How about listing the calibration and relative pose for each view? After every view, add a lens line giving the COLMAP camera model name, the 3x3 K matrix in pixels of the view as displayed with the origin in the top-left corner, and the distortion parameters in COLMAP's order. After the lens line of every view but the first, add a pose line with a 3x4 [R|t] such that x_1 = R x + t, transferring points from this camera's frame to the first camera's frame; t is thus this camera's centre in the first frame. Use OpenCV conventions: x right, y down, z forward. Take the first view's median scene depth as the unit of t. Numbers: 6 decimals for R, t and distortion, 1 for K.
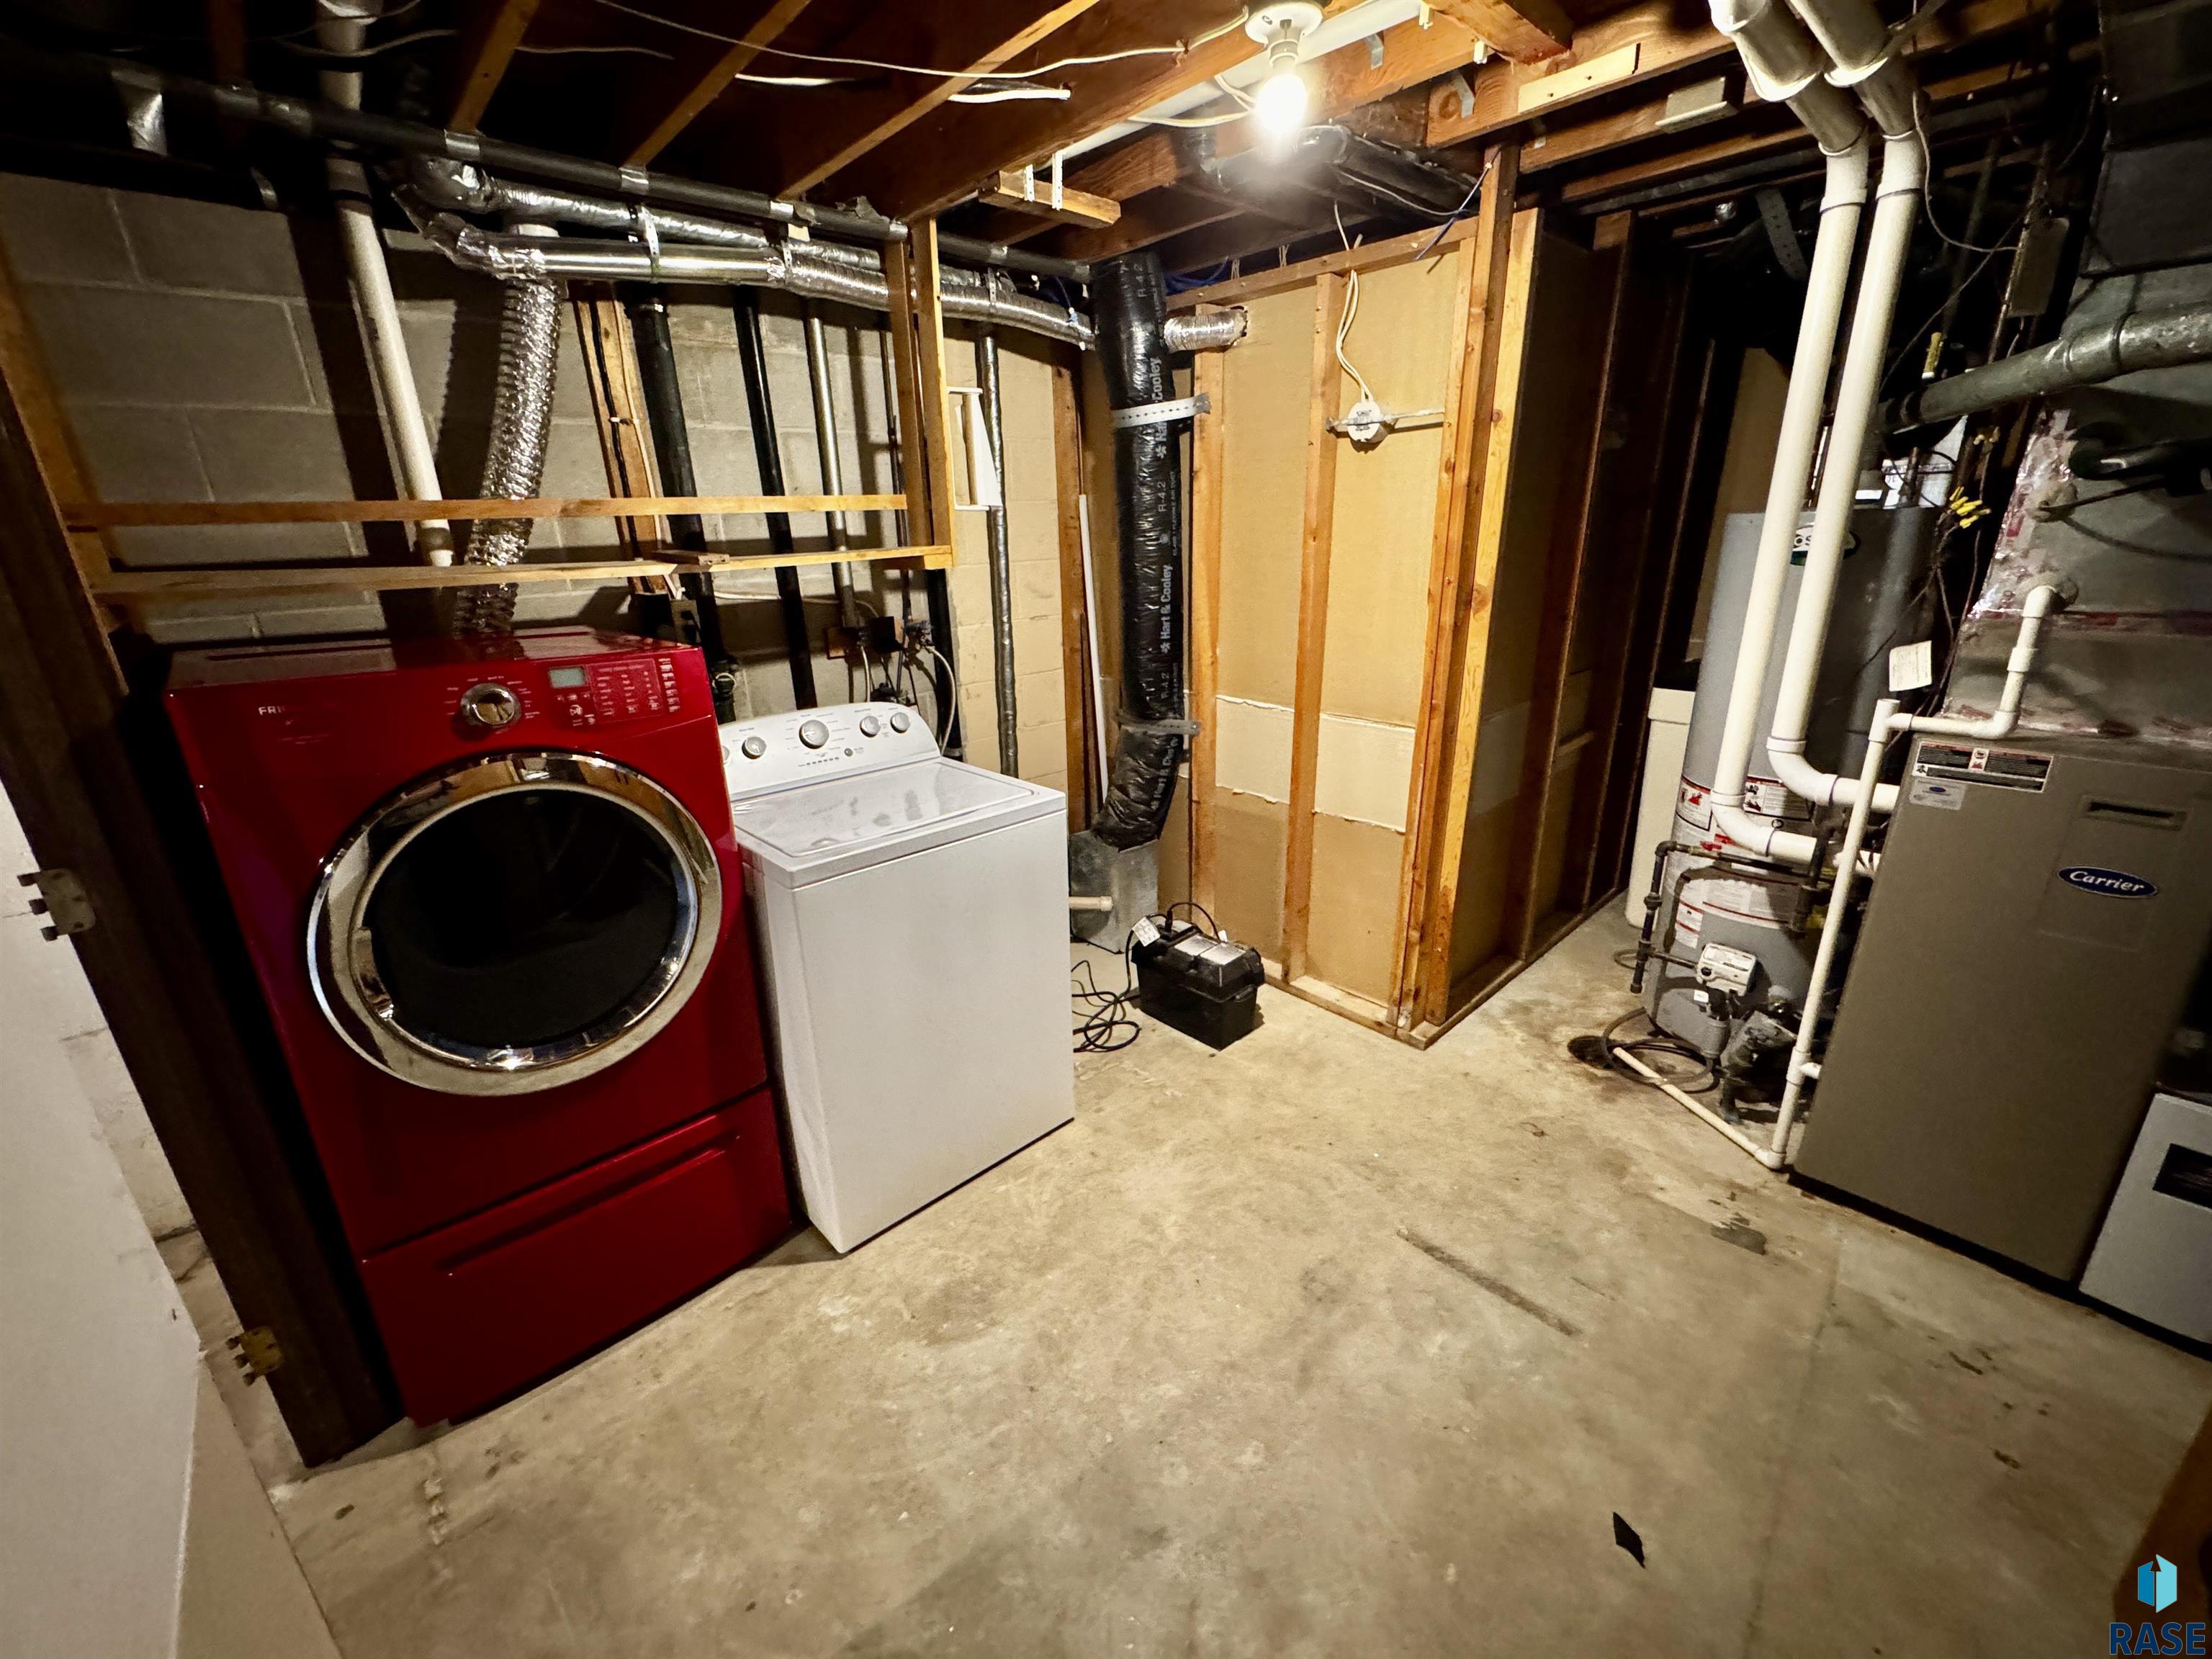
lens RADIAL K [[887.6, 0, 1094.6], [0, 887.6, 826.8], [0, 0, 1]] dist [-0.001131, -0.000252]
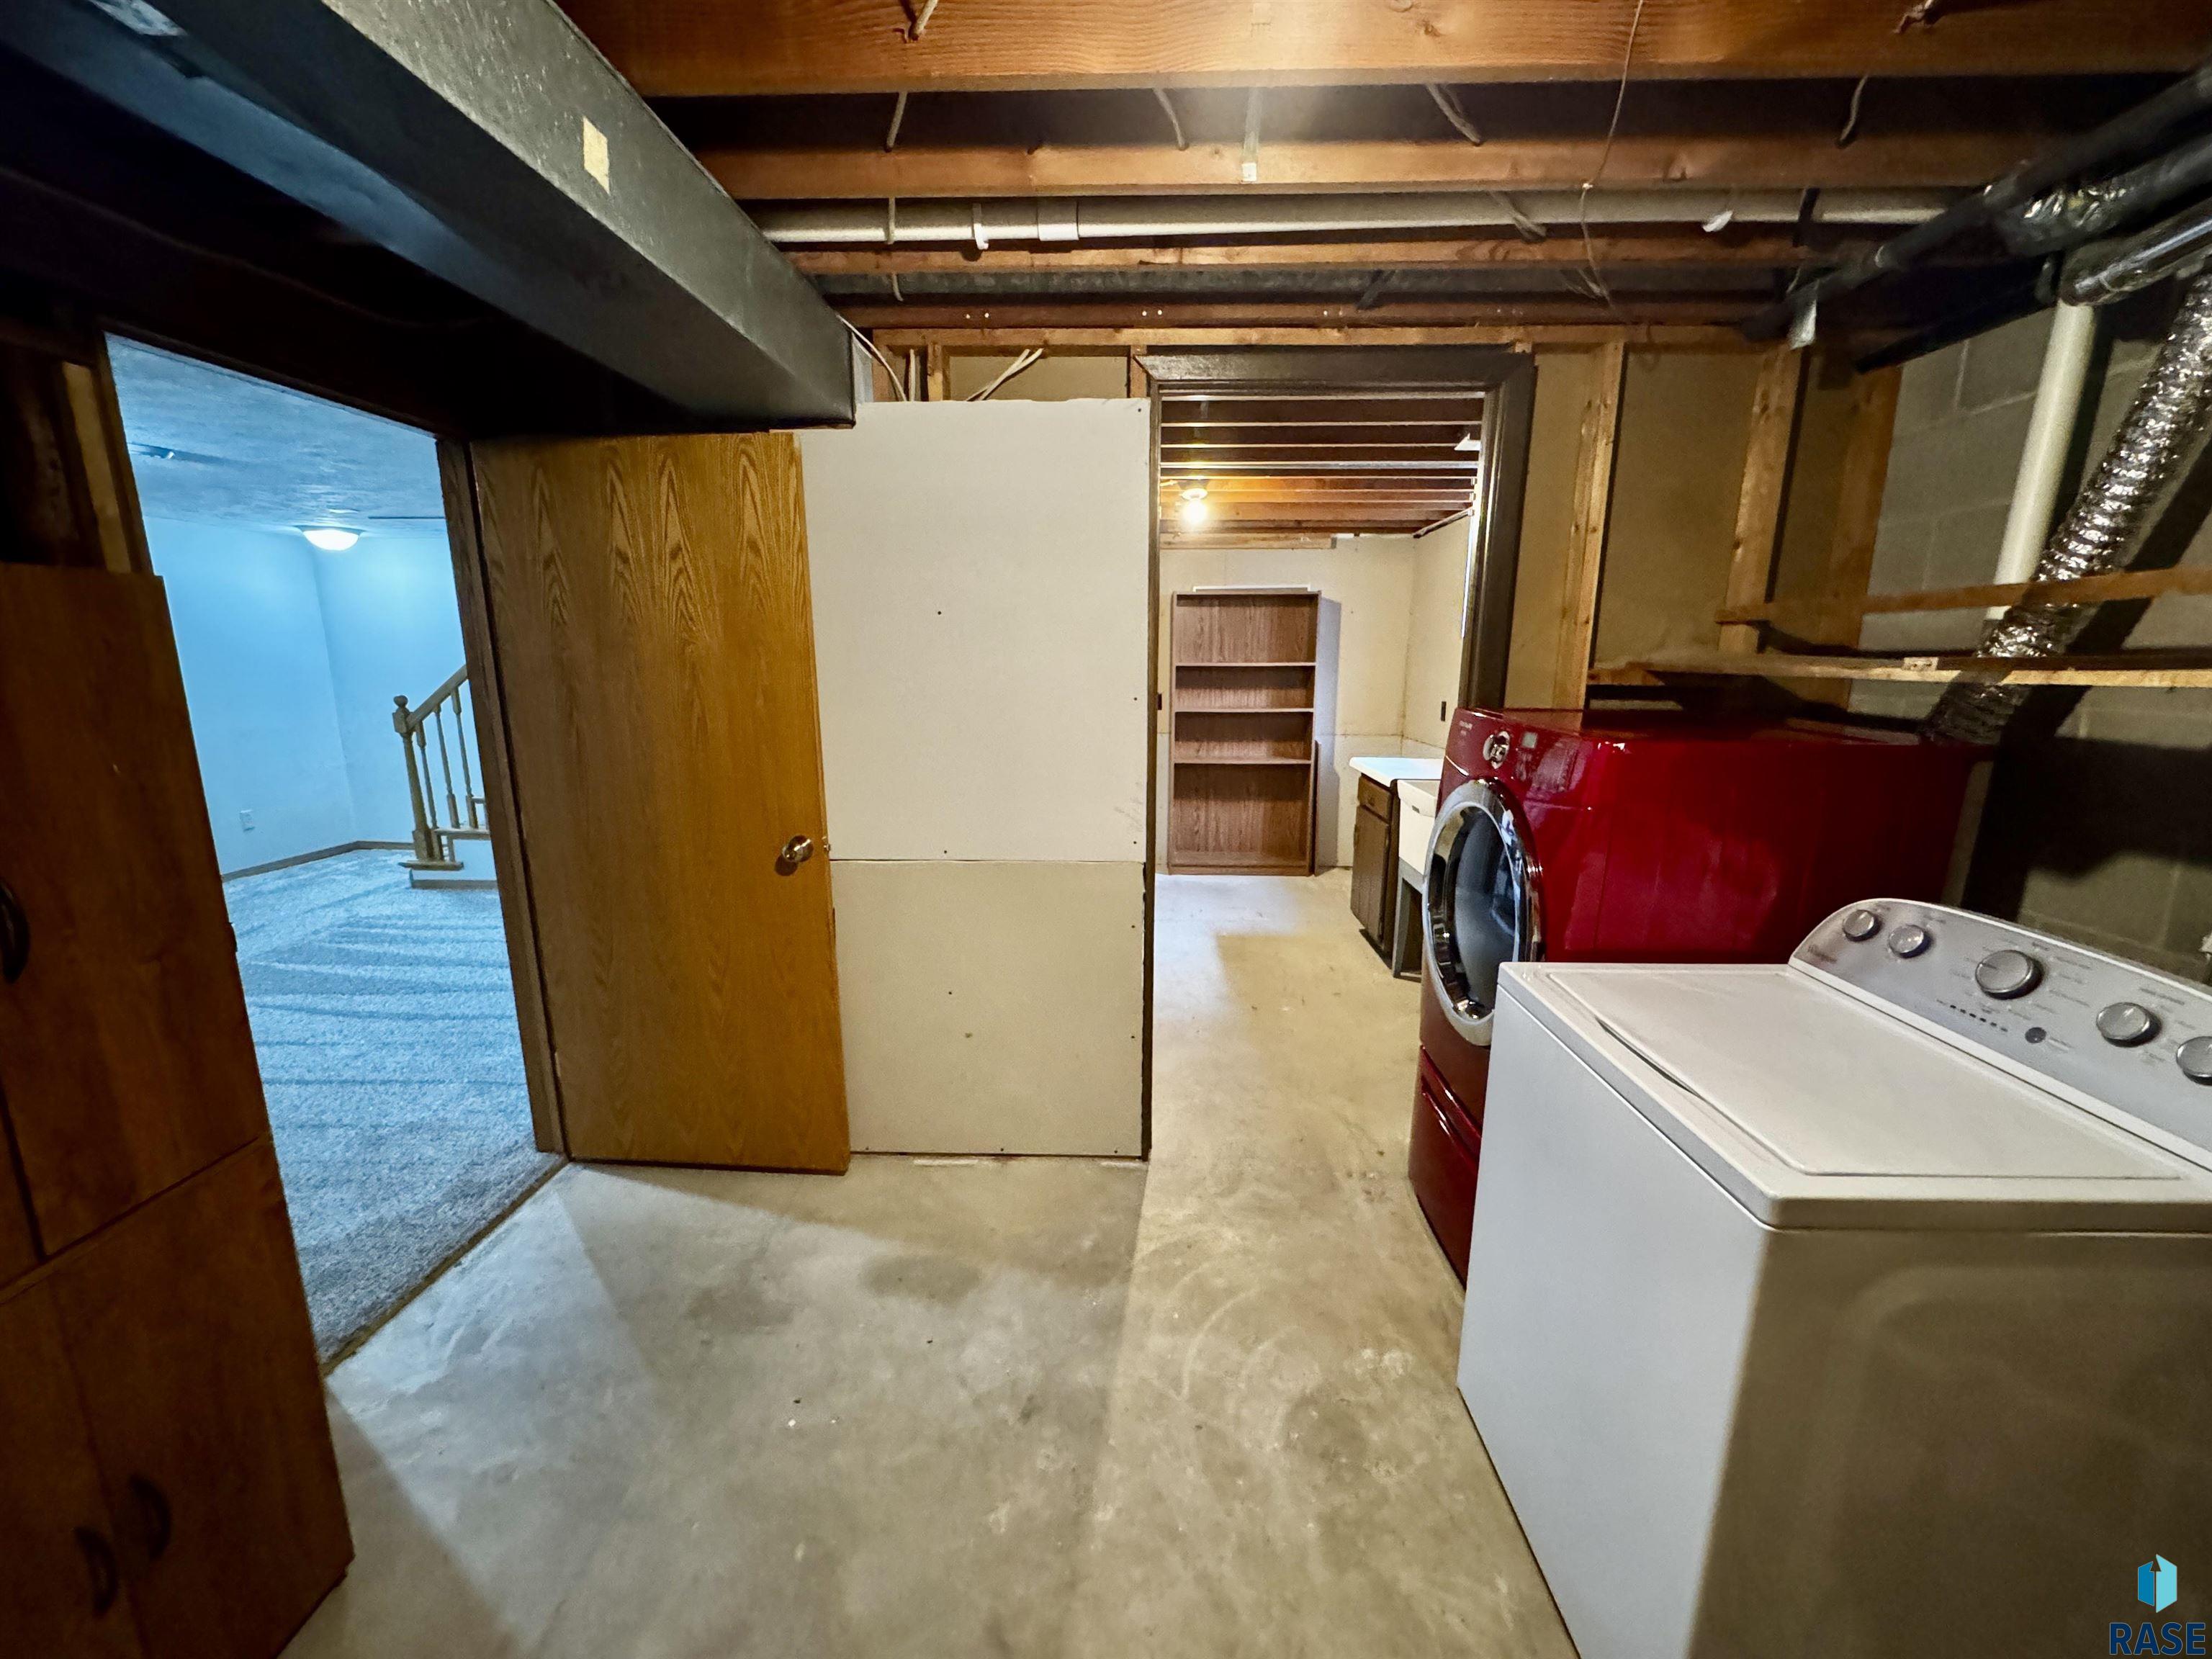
lens RADIAL K [[887.6, 0, 1101.1], [0, 887.6, 829.5], [0, 0, 1]] dist [-0.001131, -0.000252]
pose [[-0.695966, 0.176964, -0.695928, 0.582178], [-0.208041, 0.877900, 0.431289, -0.391969], [0.687278, 0.444944, -0.574173, 1.145492]]
